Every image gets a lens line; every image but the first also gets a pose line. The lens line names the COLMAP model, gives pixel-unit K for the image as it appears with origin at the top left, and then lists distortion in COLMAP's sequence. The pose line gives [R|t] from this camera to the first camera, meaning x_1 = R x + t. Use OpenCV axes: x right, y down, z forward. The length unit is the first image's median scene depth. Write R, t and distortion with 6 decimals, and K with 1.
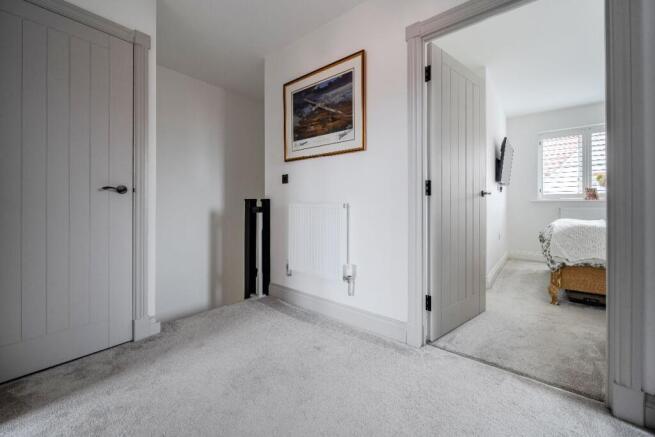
lens RADIAL K [[265.3, 0, 328.9], [0, 265.3, 202.5], [0, 0, 1]] dist [-0.001438, -0.000237]
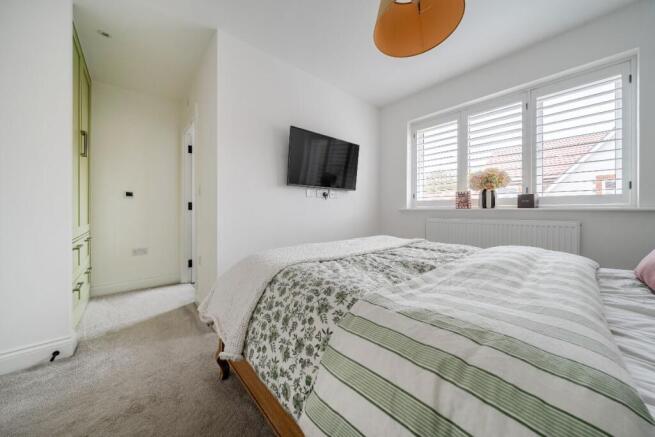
lens RADIAL K [[226.7, 0, 322.4], [0, 226.7, 208.3], [0, 0, 1]] dist [-0.001459, -0.000098]
pose [[0.982928, -0.000548, -0.183992, 0.720767], [0.001524, 0.999986, 0.005158, -0.014152], [0.183987, -0.005351, 0.982914, 0.324532]]
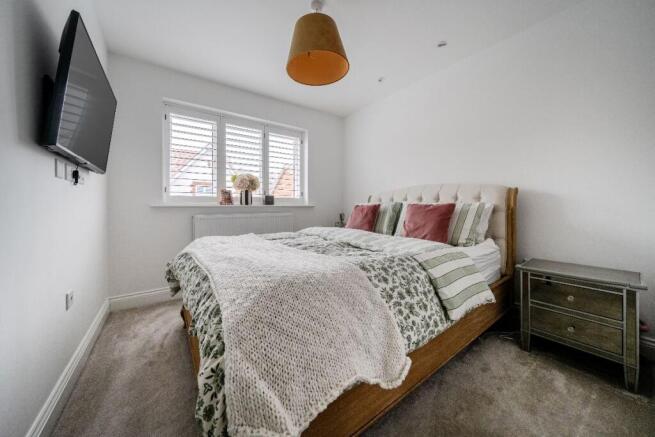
lens RADIAL K [[226.7, 0, 322.4], [0, 226.7, 208.3], [0, 0, 1]] dist [-0.001459, -0.000098]
pose [[0.267221, -0.005507, 0.963619, 0.401765], [-0.010696, 0.999905, 0.008680, -0.008783], [-0.963576, -0.012626, 0.267137, 0.529425]]
